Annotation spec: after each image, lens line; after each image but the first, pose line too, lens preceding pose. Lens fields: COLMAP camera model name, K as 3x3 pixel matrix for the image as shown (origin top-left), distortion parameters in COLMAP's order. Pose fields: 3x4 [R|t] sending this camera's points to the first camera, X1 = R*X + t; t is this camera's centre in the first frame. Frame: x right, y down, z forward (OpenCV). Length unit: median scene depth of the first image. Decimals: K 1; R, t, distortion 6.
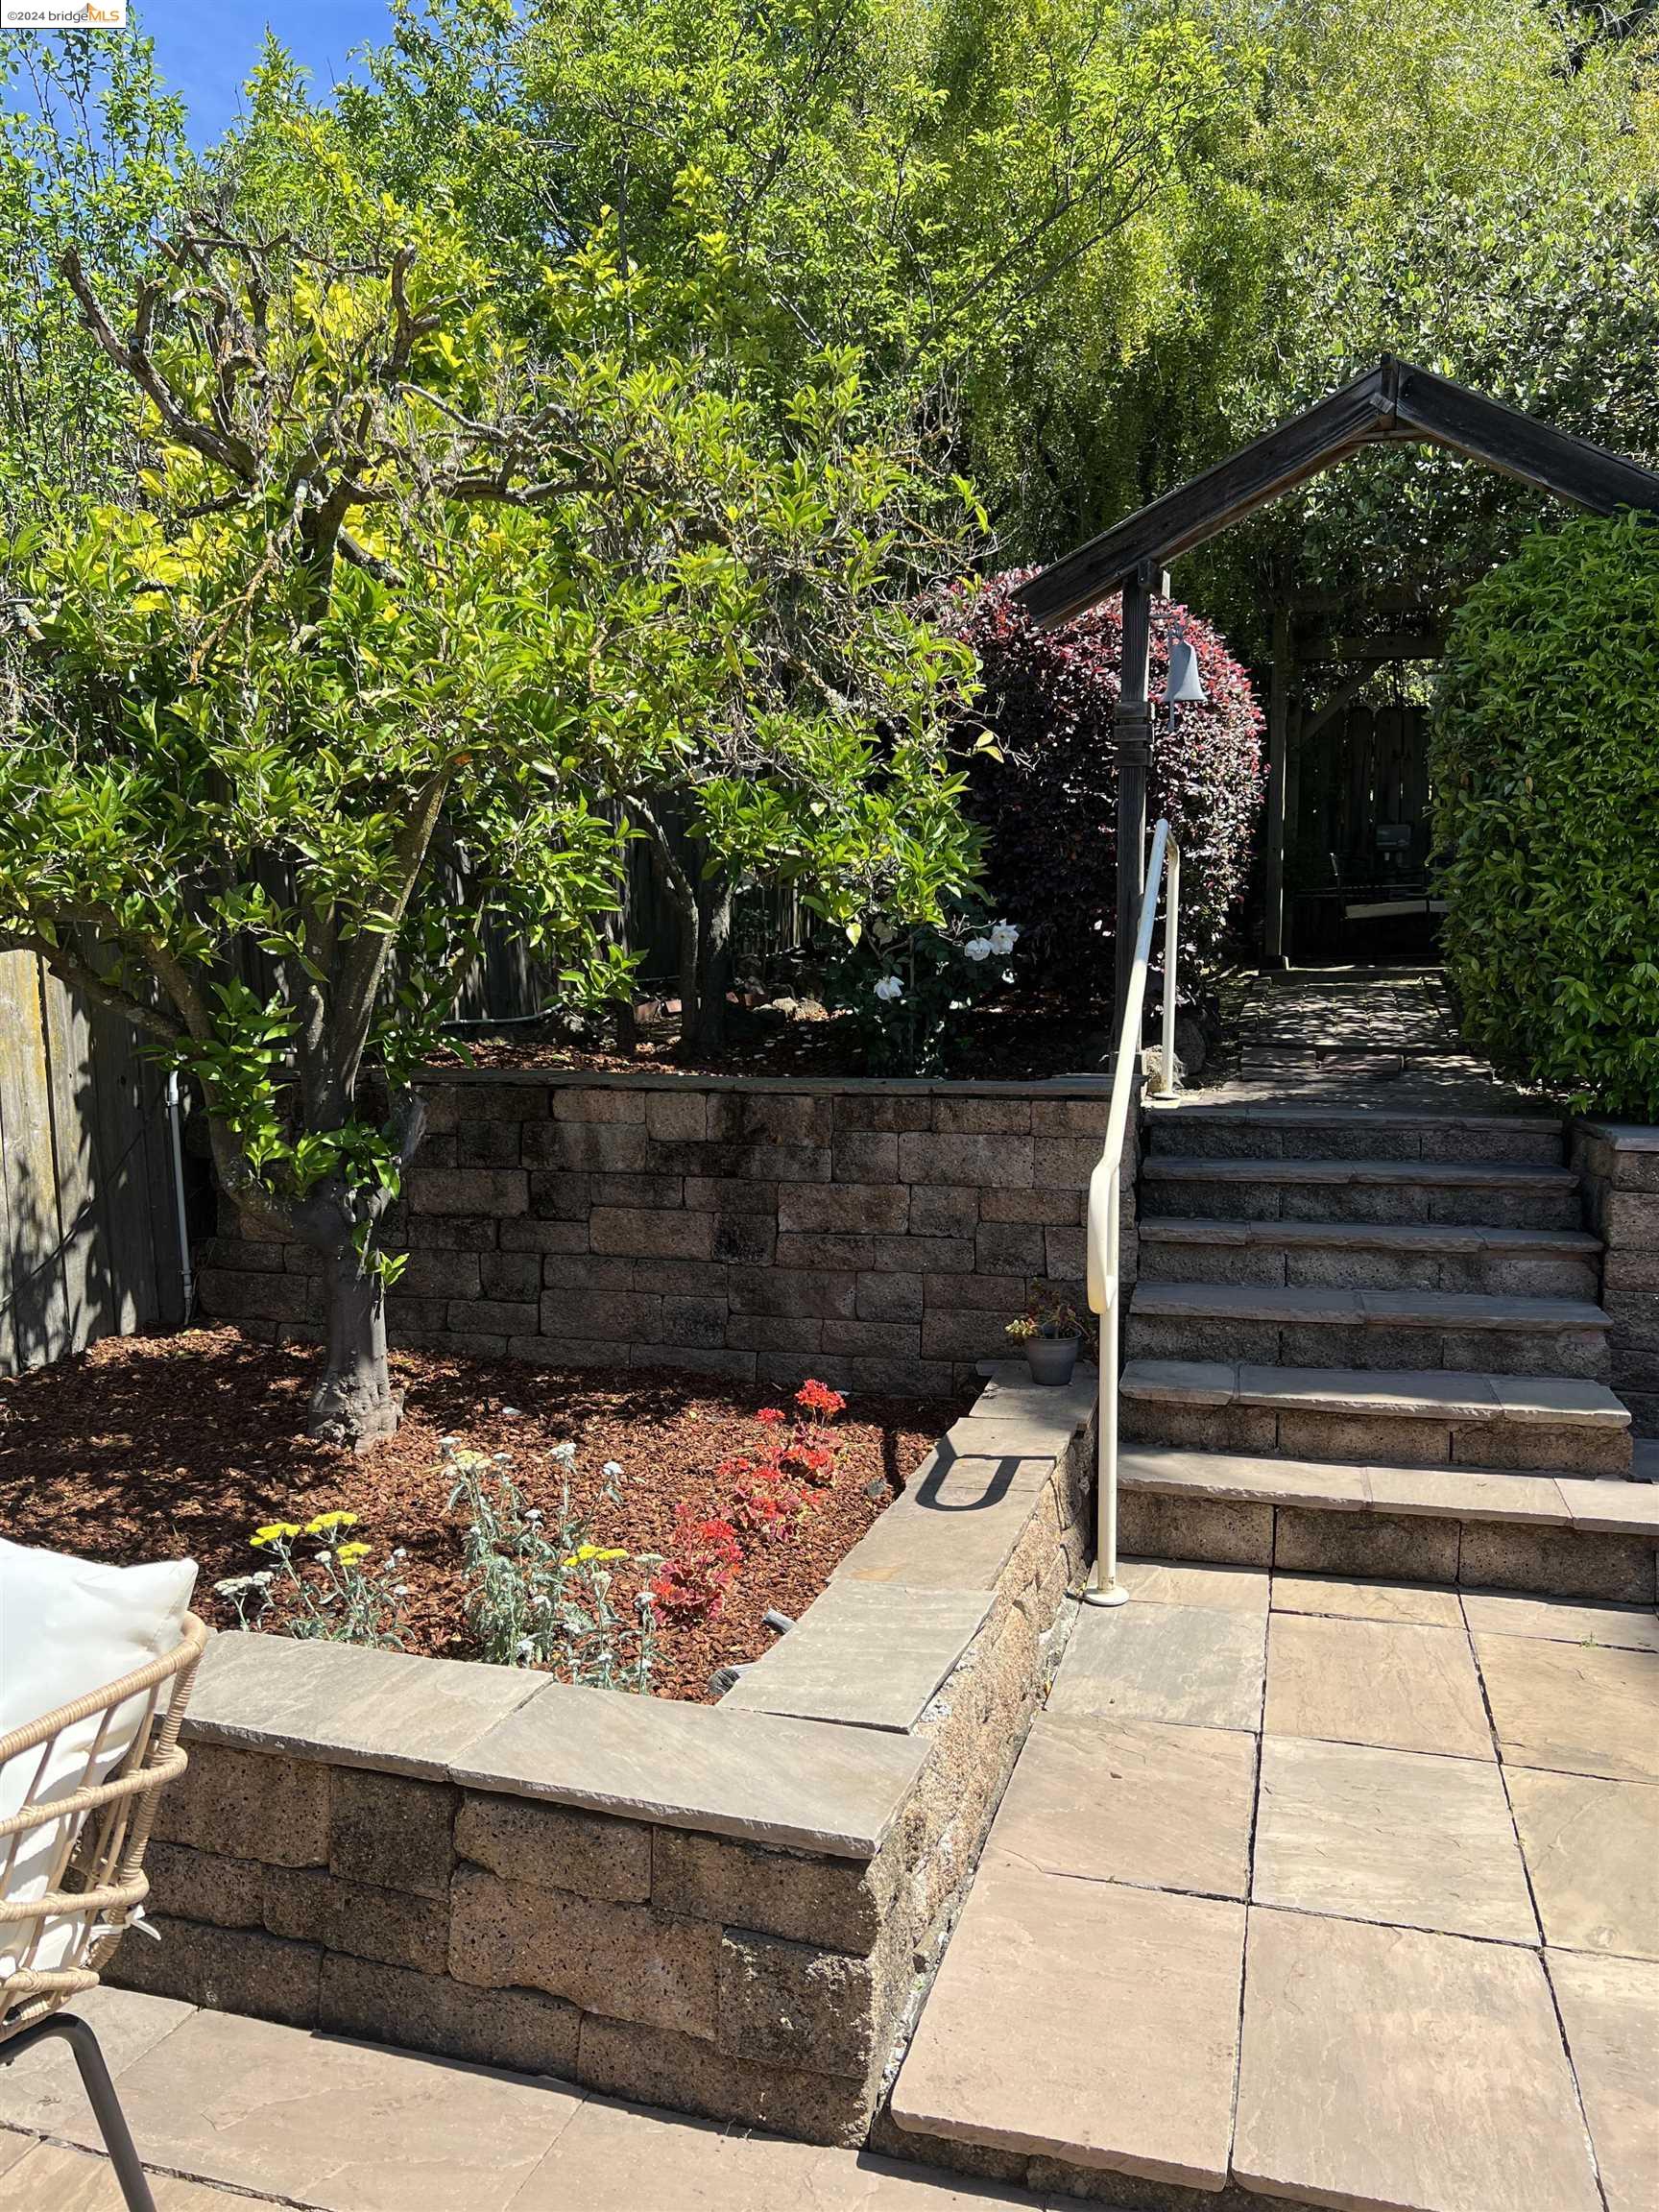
lens RADIAL K [[1667.1, 0, 829.5], [0, 1667.1, 1106.0], [0, 0, 1]] dist [0.003109, 0.001636]
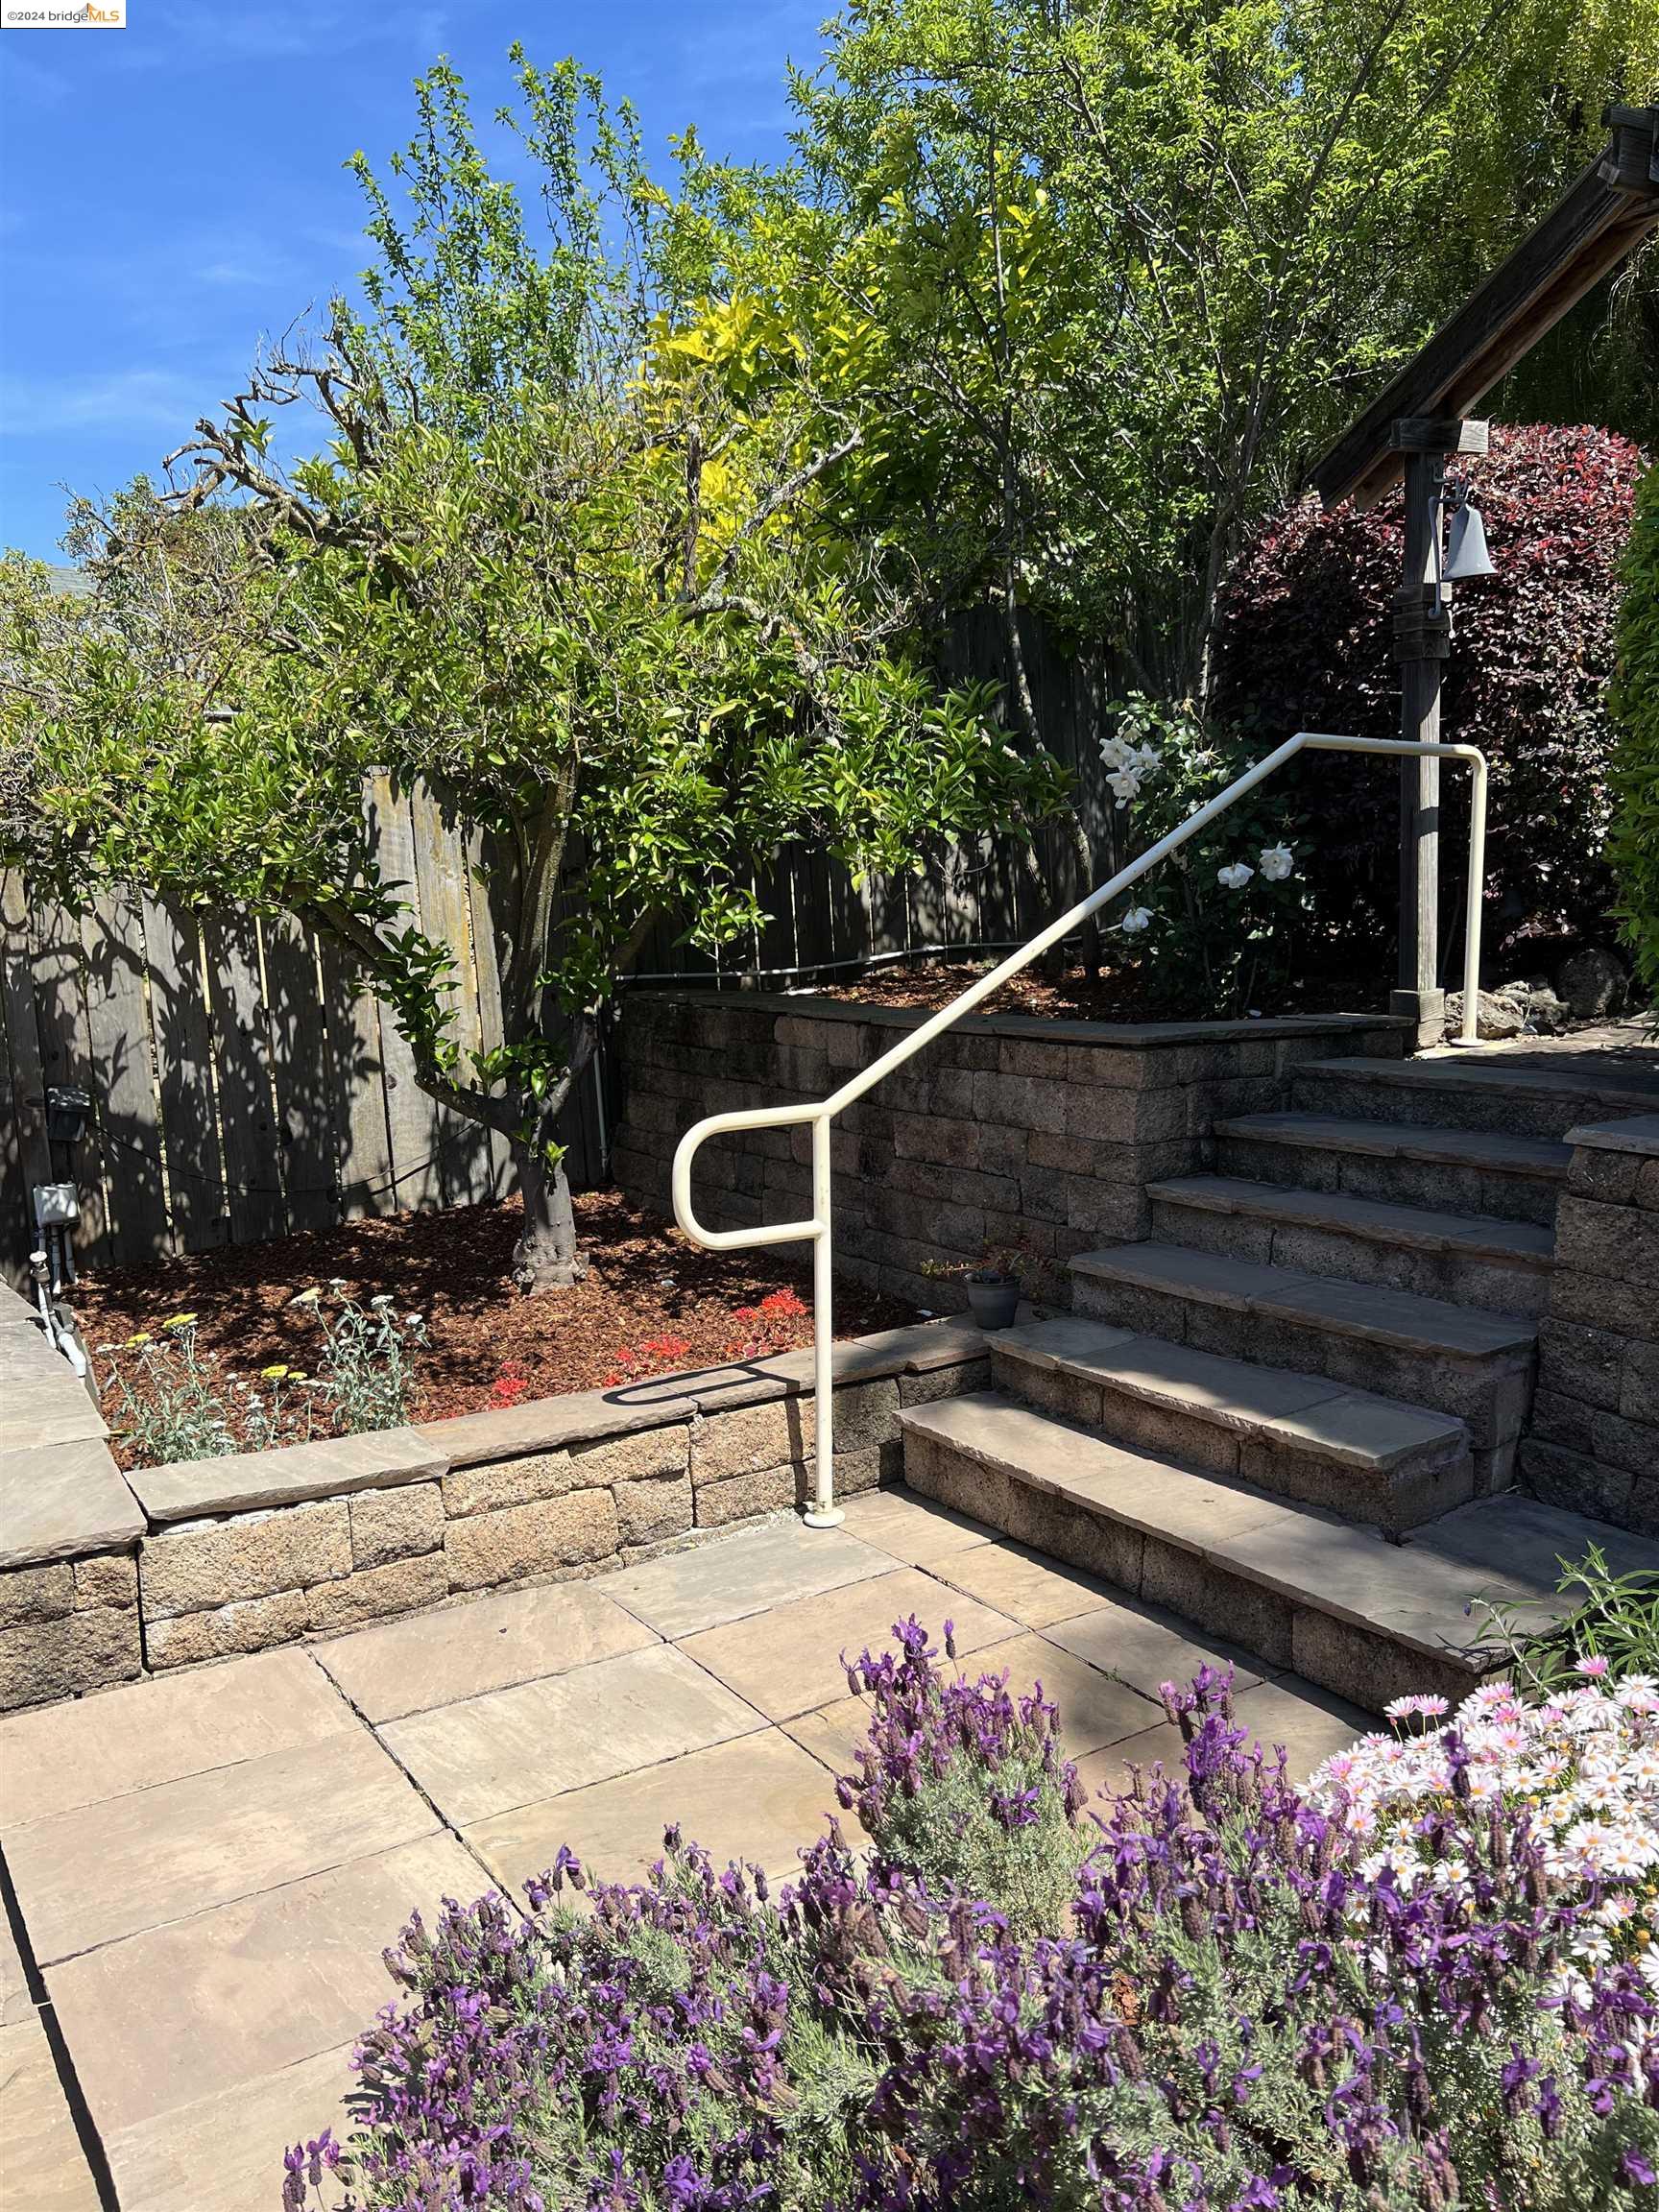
lens RADIAL K [[1639.2, 0, 830.0], [0, 1639.2, 1155.0], [0, 0, 1]] dist [0.008314, -0.000357]
pose [[0.764963, 0.087562, -0.638094, 0.660869], [-0.027287, 0.994232, 0.103720, -0.036571], [0.643495, -0.061931, 0.762940, 0.177407]]
